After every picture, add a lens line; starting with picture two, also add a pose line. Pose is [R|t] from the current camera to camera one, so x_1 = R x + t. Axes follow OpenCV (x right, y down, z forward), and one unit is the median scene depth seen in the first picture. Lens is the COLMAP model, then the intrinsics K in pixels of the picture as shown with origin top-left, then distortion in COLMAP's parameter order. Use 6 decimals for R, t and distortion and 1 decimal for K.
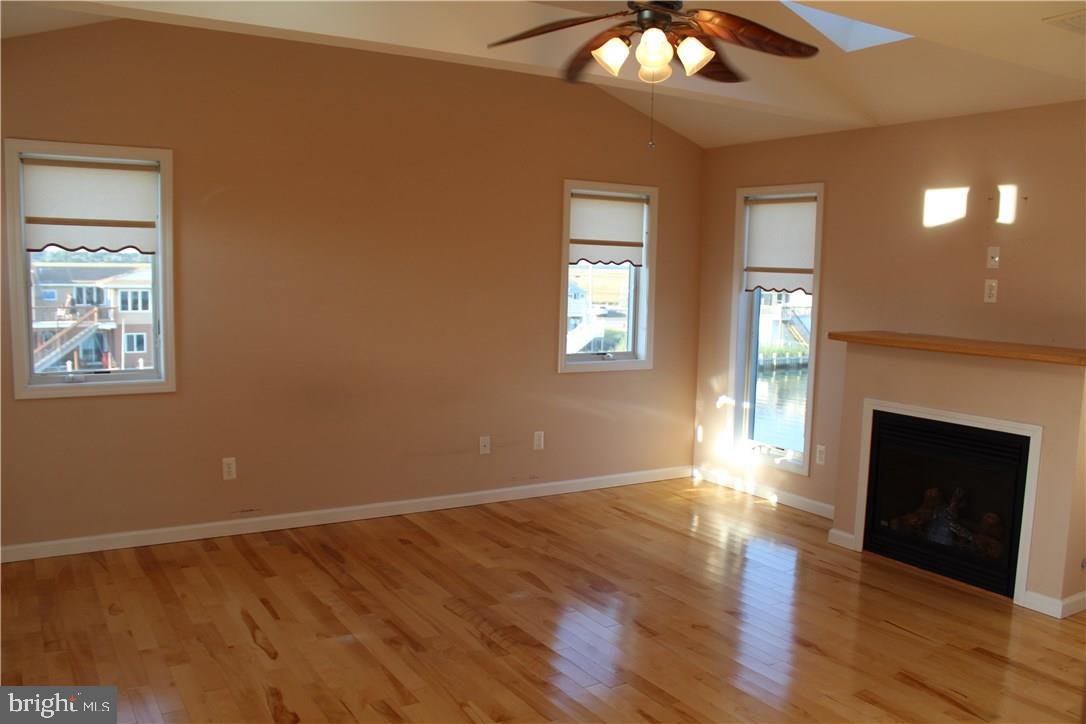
lens RADIAL K [[906.7, 0, 552.5], [0, 906.7, 359.5], [0, 0, 1]] dist [-0.148591, 0.118921]
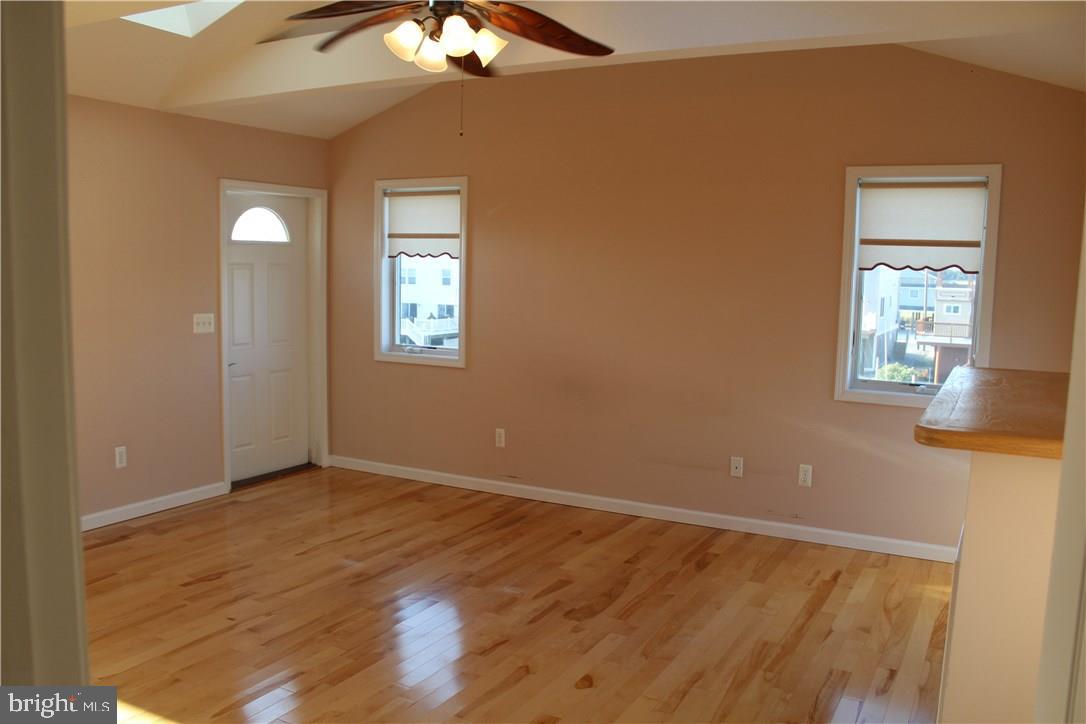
lens RADIAL K [[906.7, 0, 548.2], [0, 906.7, 366.1], [0, 0, 1]] dist [-0.148591, 0.118921]
pose [[0.496649, 0.081600, -0.864107, 0.633118], [-0.099223, 0.994382, 0.036874, -0.021872], [0.862261, 0.067426, 0.501955, 0.389485]]
